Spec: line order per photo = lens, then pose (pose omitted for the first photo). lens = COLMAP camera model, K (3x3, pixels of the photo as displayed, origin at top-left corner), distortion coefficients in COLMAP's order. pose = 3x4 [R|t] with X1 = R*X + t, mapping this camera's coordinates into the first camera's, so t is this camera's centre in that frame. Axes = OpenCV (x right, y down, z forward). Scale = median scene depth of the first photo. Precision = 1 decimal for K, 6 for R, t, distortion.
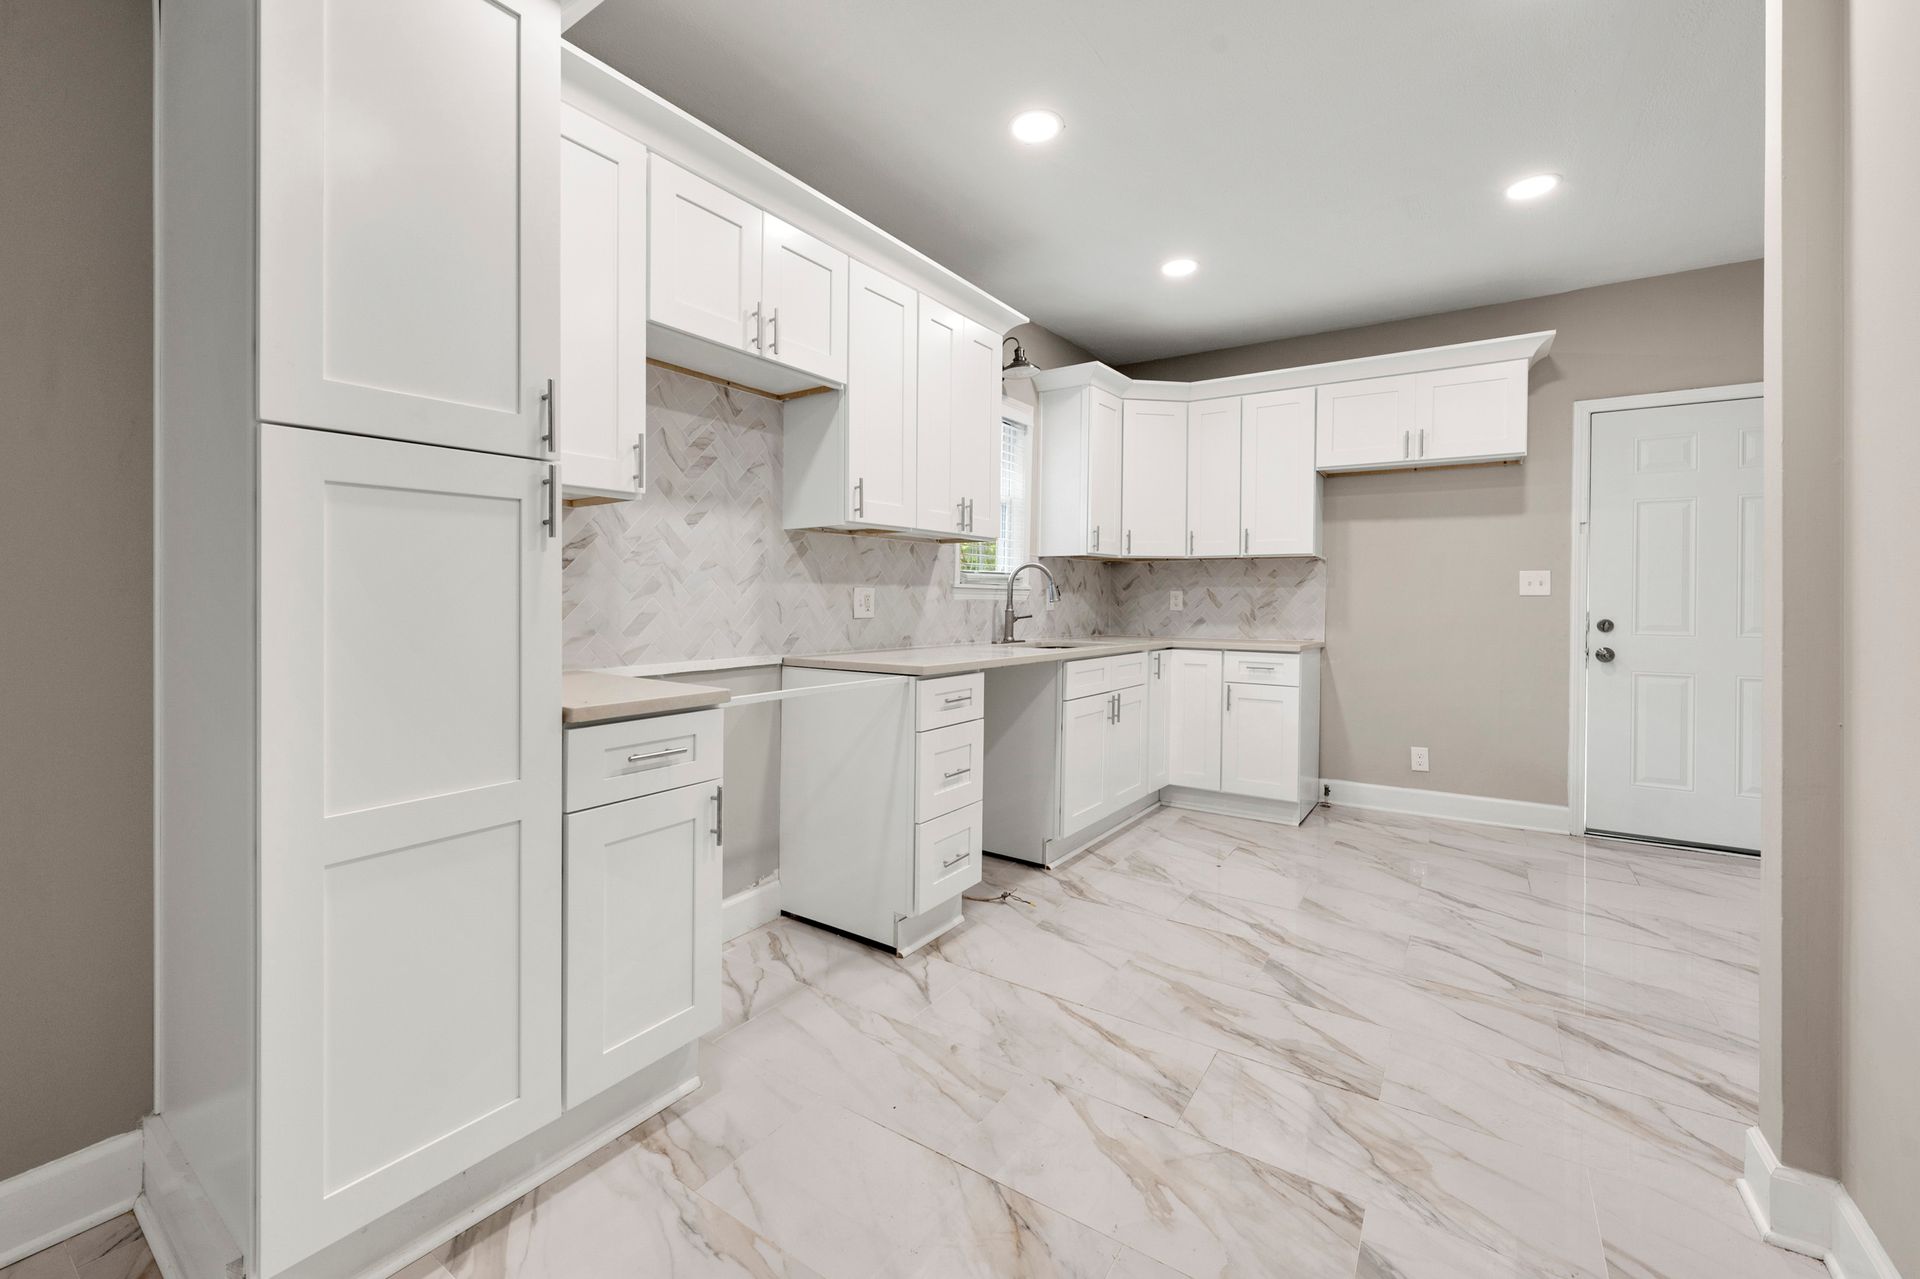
lens RADIAL K [[767.4, 0, 977.3], [0, 767.4, 598.0], [0, 0, 1]] dist [0.000754, -0.000414]
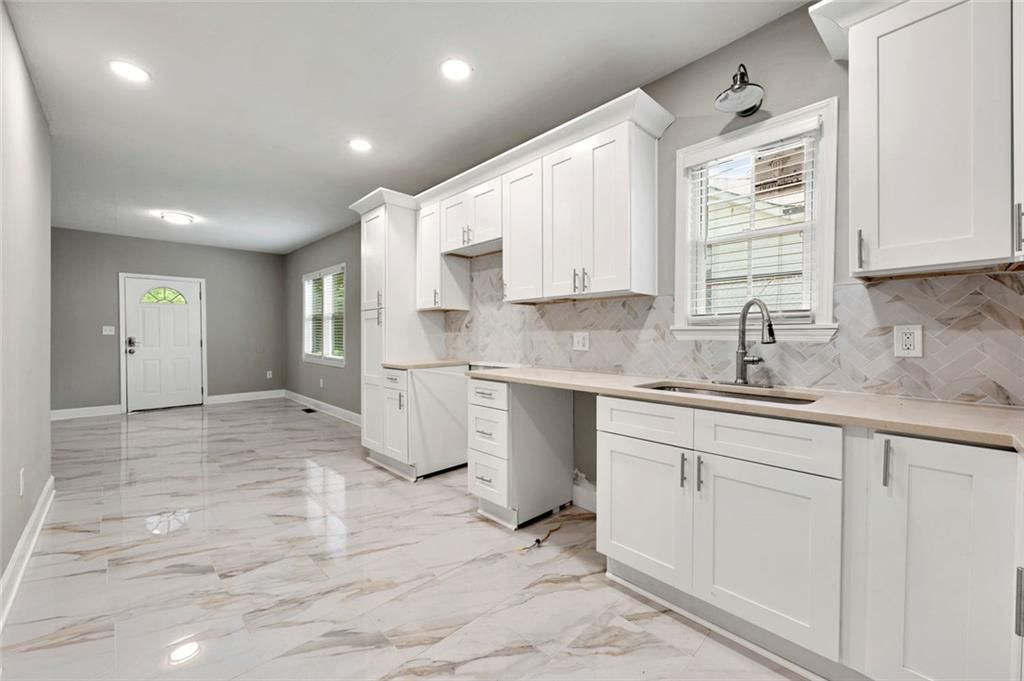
lens RADIAL K [[409.3, 0, 506.2], [0, 409.3, 338.7], [0, 0, 1]] dist [0.000754, -0.000414]
pose [[-0.220994, -0.004113, -0.975266, 0.855553], [-0.004064, 0.999986, -0.003297, 0.004387], [0.975267, 0.003235, -0.221008, 1.173491]]
